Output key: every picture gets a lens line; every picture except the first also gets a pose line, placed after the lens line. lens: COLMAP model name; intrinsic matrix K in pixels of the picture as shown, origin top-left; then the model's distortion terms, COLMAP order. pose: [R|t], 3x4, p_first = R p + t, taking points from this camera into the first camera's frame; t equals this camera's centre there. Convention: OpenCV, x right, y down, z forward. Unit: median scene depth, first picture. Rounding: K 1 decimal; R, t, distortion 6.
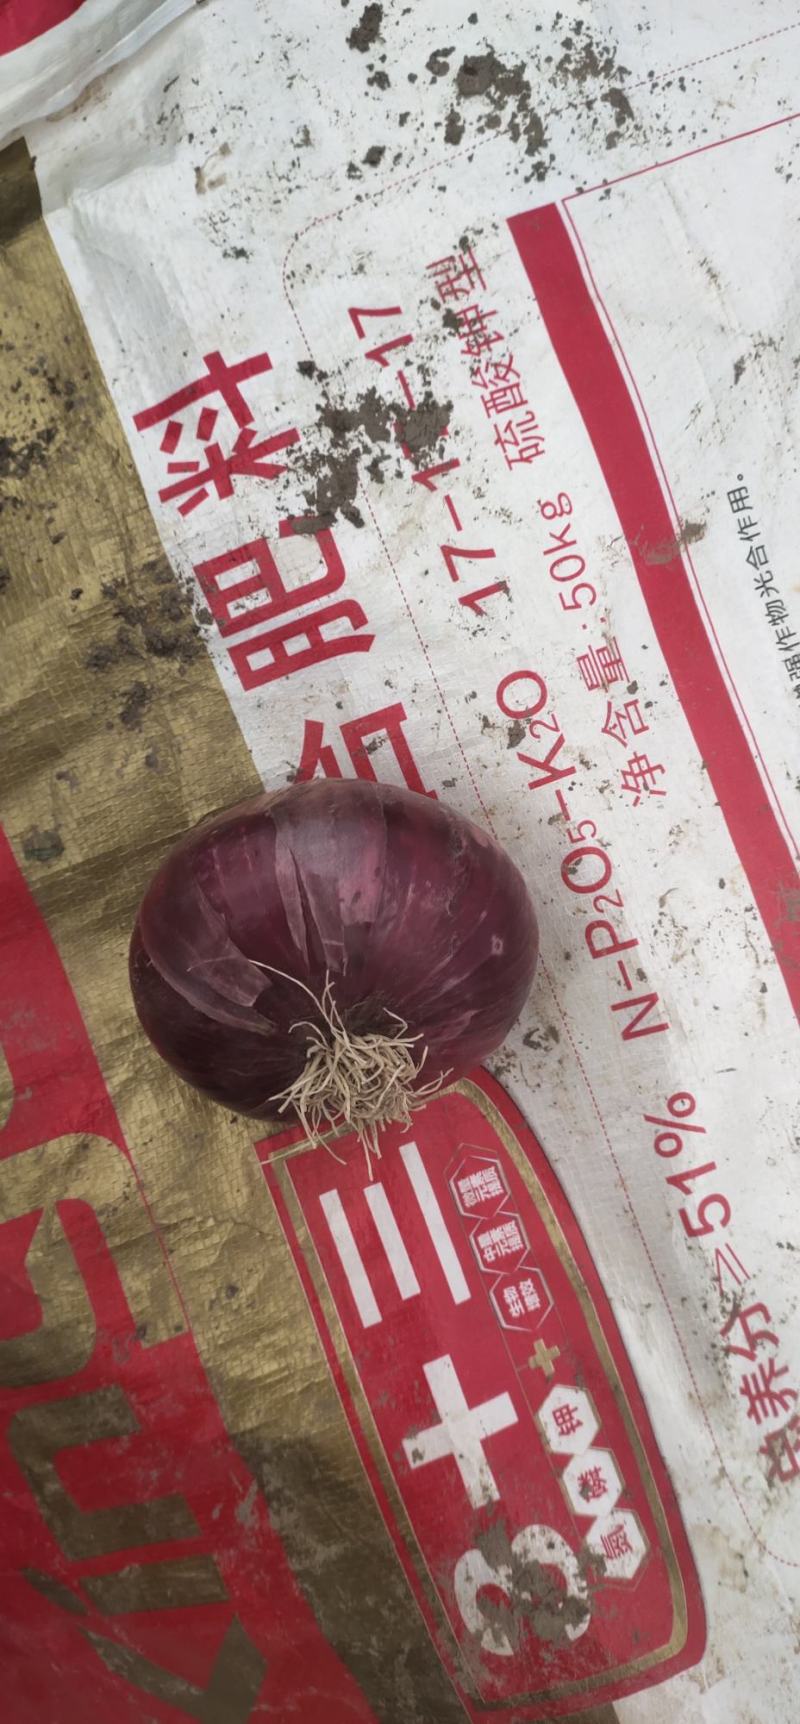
lens RADIAL K [[1233.8, 0, 393.6], [0, 1233.8, 826.5], [0, 0, 1]] dist [-0.001319, -0.027261]
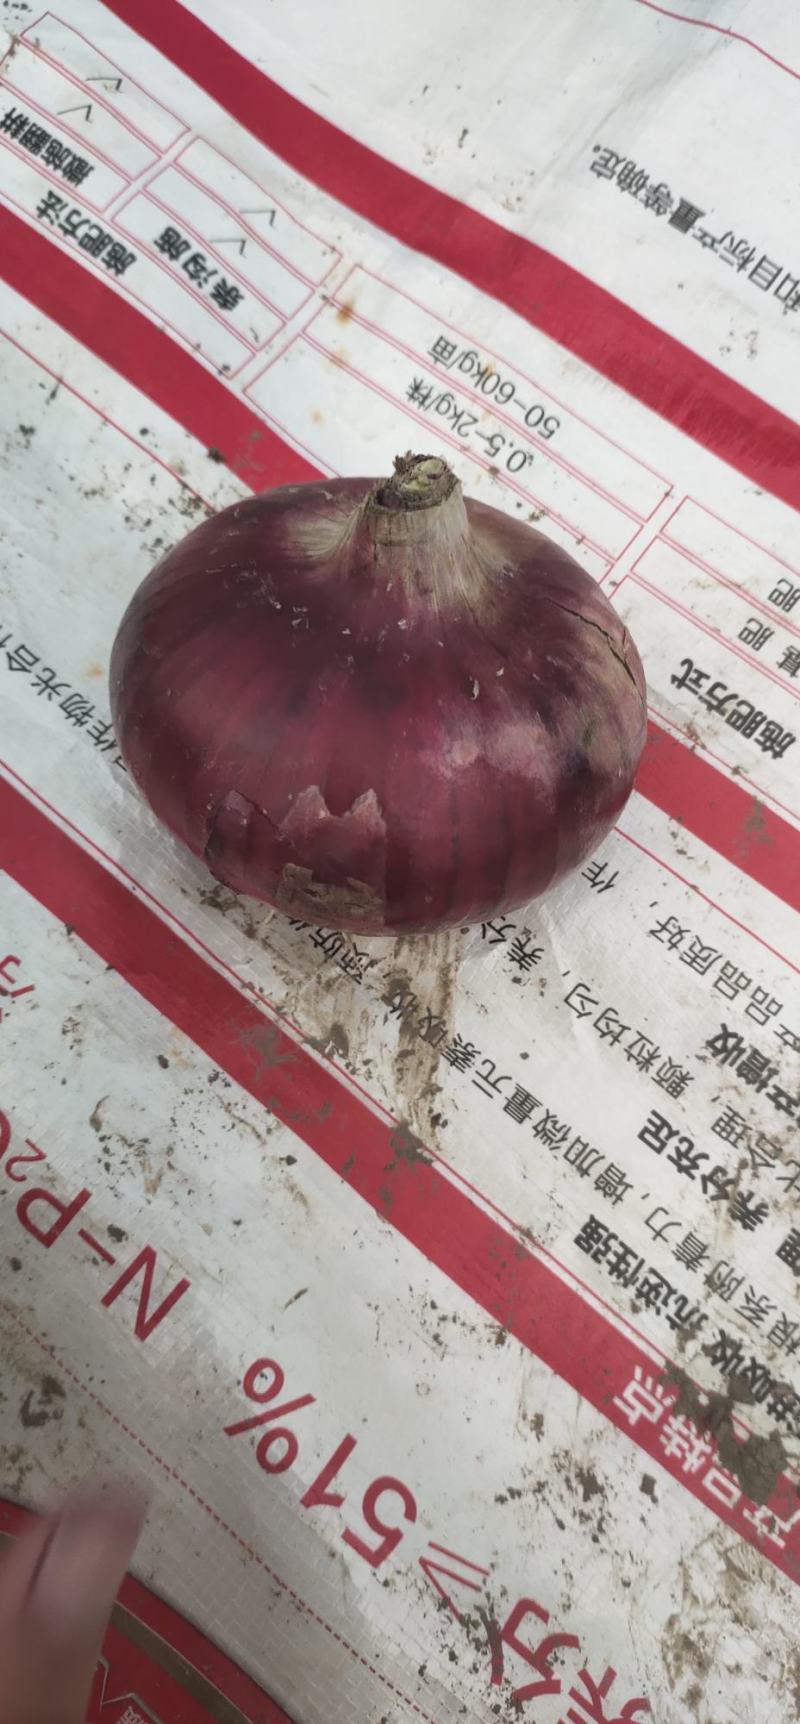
lens RADIAL K [[1233.8, 0, 393.6], [0, 1233.8, 826.5], [0, 0, 1]] dist [-0.001319, -0.027261]
pose [[0.767225, -0.328192, 0.551050, 0.014786], [0.418153, 0.907416, -0.041757, 0.007187], [-0.486327, 0.262460, 0.833427, 0.303040]]
